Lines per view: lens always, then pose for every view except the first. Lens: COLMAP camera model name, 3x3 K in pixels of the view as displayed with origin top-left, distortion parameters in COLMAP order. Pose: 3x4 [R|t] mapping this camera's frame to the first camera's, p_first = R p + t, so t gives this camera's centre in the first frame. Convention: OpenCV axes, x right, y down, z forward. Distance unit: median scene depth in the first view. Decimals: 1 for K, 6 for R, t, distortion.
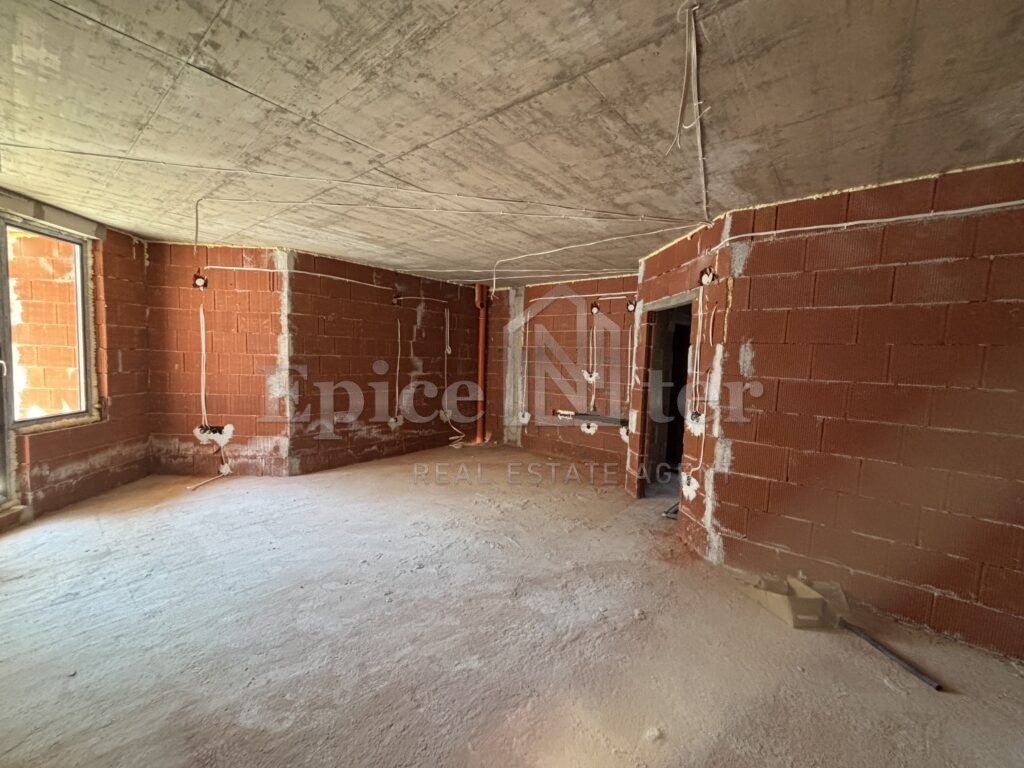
lens RADIAL K [[412.4, 0, 512.8], [0, 412.4, 382.2], [0, 0, 1]] dist [0.012420, -0.000808]
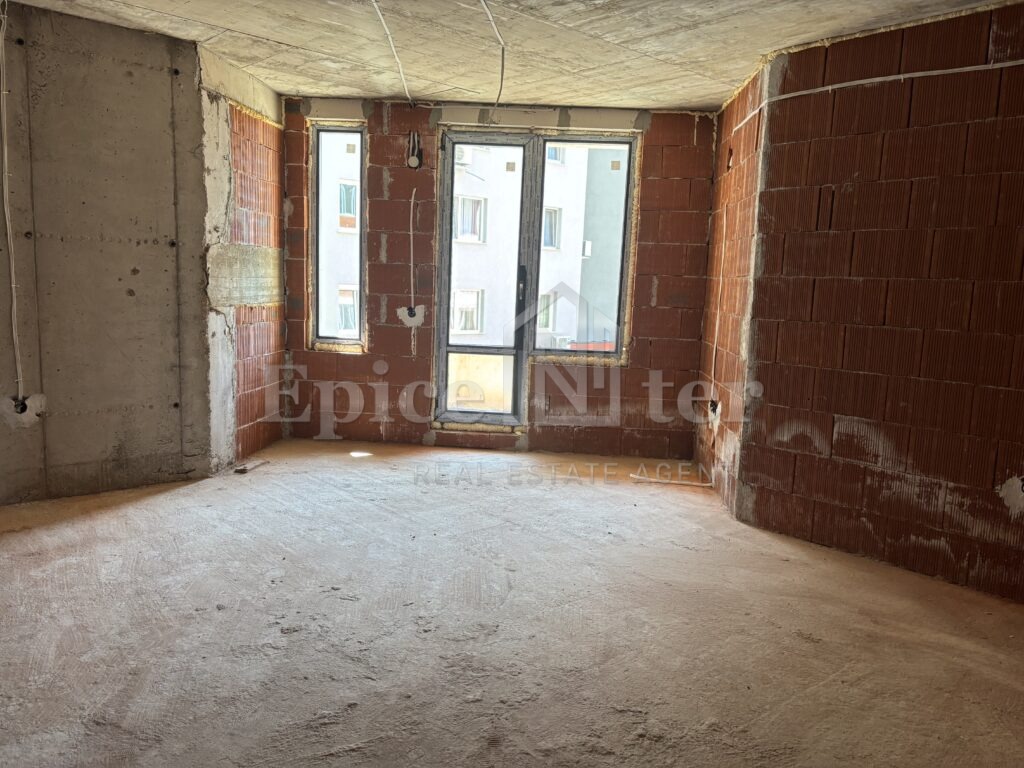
lens RADIAL K [[782.6, 0, 504.1], [0, 782.6, 381.8], [0, 0, 1]] dist [0.066429, 0.002224]
pose [[-0.145295, 0.088114, -0.985457, 0.513718], [-0.112440, 0.988103, 0.104929, -0.007966], [0.982978, 0.126051, -0.133659, 0.983397]]
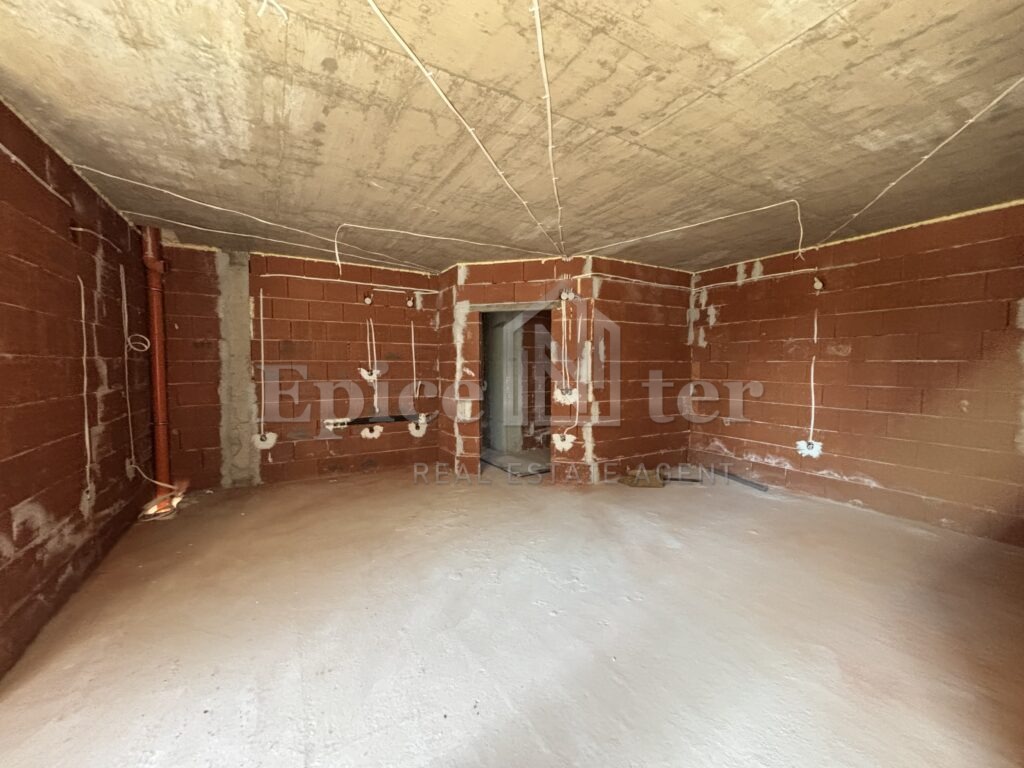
lens RADIAL K [[412.4, 0, 512.8], [0, 412.4, 382.2], [0, 0, 1]] dist [0.012420, -0.000808]
pose [[0.333780, -0.079061, 0.939330, -0.784934], [0.074437, 0.995576, 0.057345, -0.036803], [-0.939707, 0.050780, 0.338188, 0.570807]]
